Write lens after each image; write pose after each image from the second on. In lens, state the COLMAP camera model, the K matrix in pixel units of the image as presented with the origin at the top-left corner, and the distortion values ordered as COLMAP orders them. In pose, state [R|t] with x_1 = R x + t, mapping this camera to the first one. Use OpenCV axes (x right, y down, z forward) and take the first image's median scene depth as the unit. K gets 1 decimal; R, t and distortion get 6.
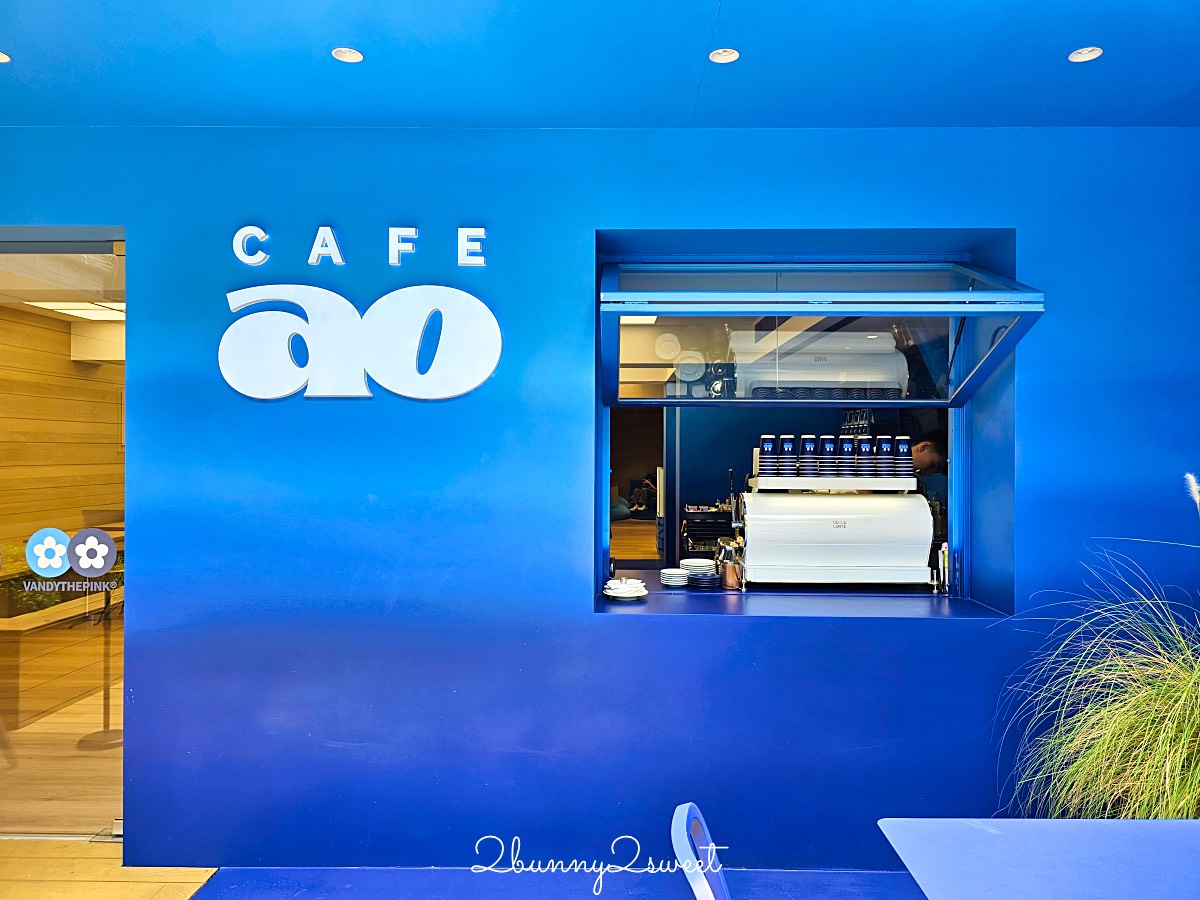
lens RADIAL K [[815.6, 0, 602.0], [0, 815.6, 450.5], [0, 0, 1]] dist [0.095289, 0.000520]
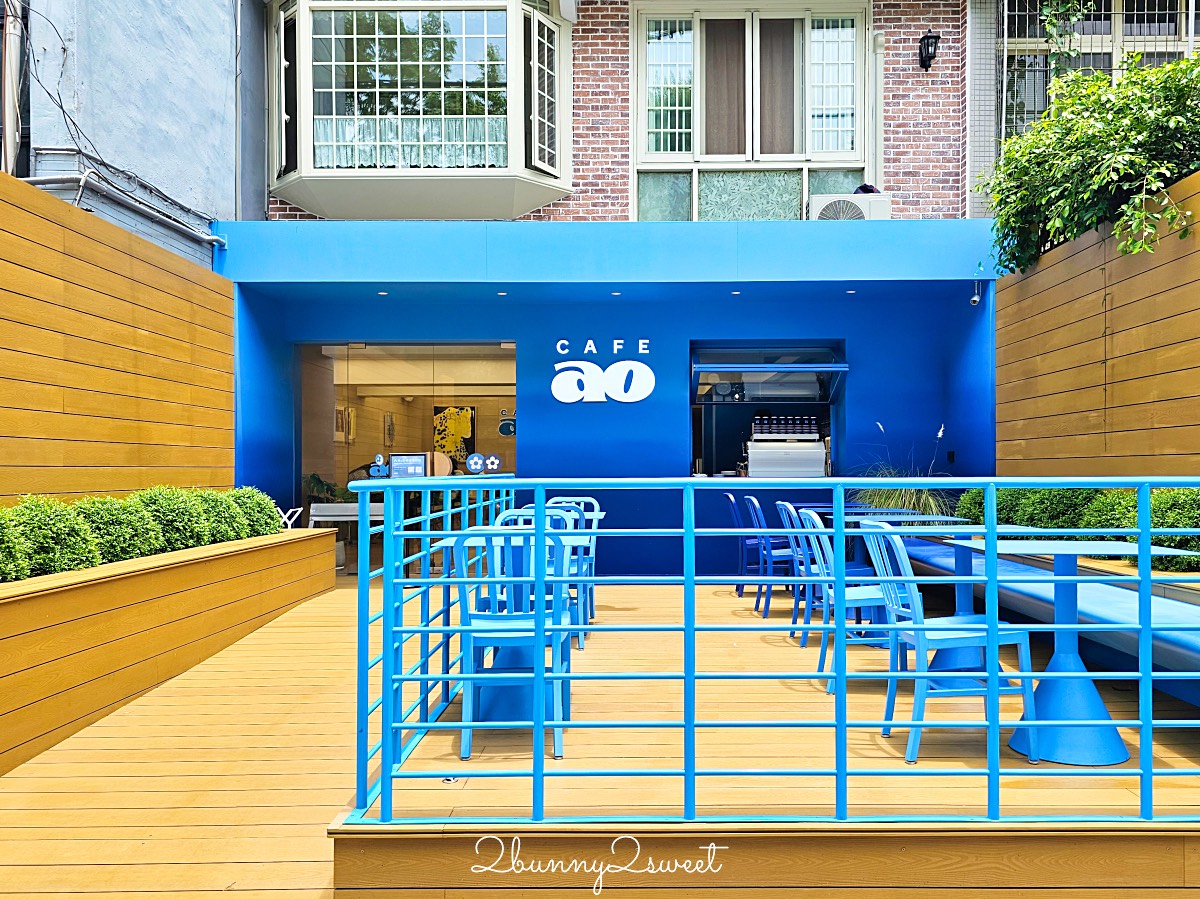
lens RADIAL K [[815.6, 0, 601.8], [0, 815.6, 452.9], [0, 0, 1]] dist [0.095289, 0.000520]
pose [[0.999020, -0.002327, -0.044204, -0.175347], [0.001902, 0.999952, -0.009661, 0.129592], [0.044224, 0.009567, 0.998976, -1.681574]]
